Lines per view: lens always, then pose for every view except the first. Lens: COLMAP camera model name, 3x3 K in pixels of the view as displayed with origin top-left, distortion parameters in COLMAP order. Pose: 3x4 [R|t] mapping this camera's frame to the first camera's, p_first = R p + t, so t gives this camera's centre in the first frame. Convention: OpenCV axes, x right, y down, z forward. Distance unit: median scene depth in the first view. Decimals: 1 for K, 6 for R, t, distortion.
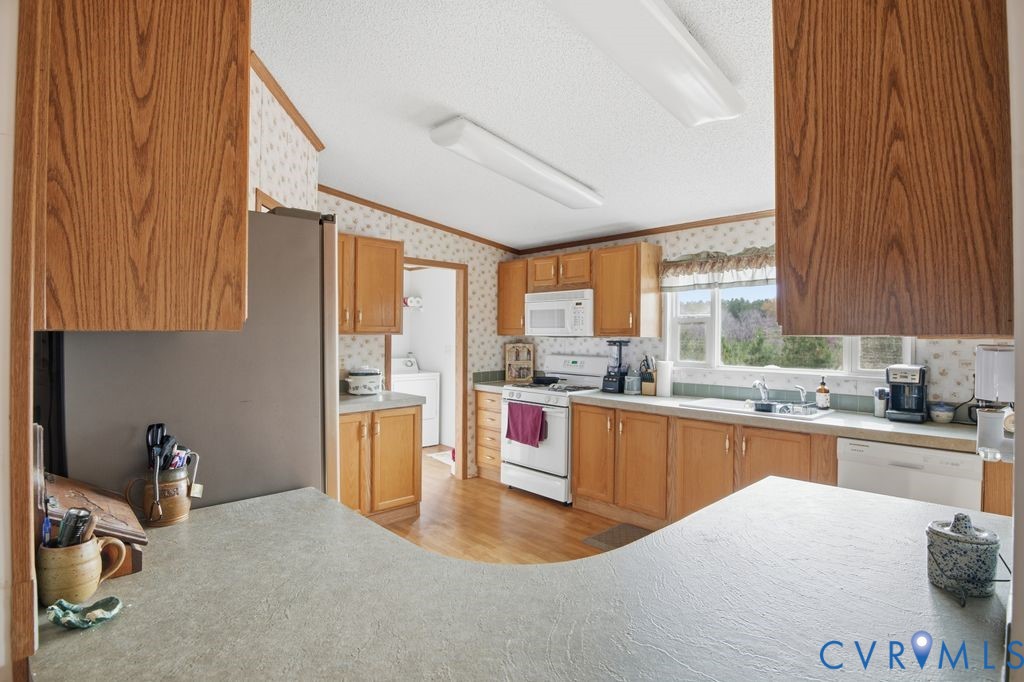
lens RADIAL K [[508.3, 0, 513.8], [0, 508.3, 333.8], [0, 0, 1]] dist [-0.029401, -0.001630]
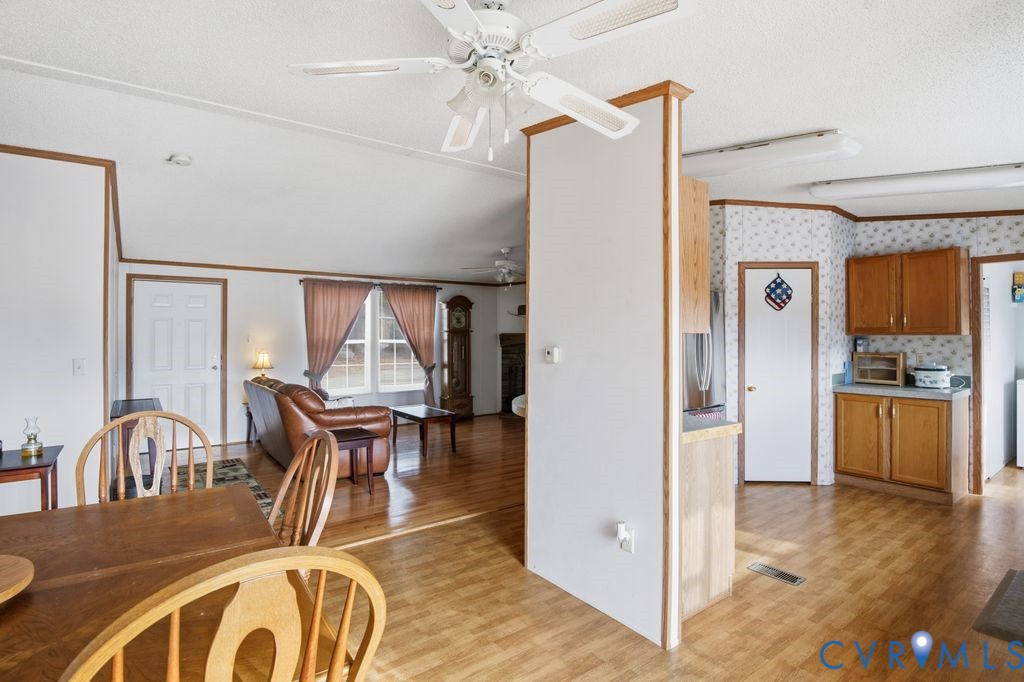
lens RADIAL K [[508.3, 0, 513.8], [0, 508.3, 333.8], [0, 0, 1]] dist [-0.029401, -0.001630]
pose [[-0.122667, -0.010510, -0.992392, 0.894204], [0.000447, 0.999943, -0.010645, 0.009766], [0.992448, -0.001749, -0.122656, 0.203844]]
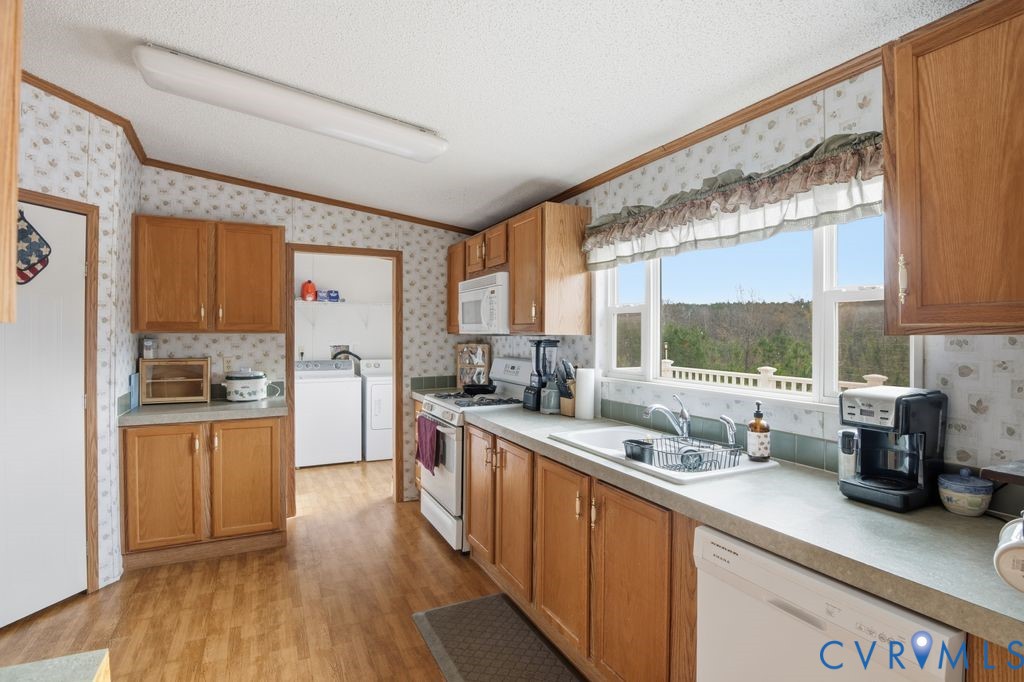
lens RADIAL K [[508.3, 0, 513.8], [0, 508.3, 333.8], [0, 0, 1]] dist [-0.029401, -0.001630]
pose [[0.953457, -0.004727, -0.301492, 0.406354], [0.004779, 0.999988, -0.000565, 0.004904], [0.301491, -0.000902, 0.953469, 0.290243]]
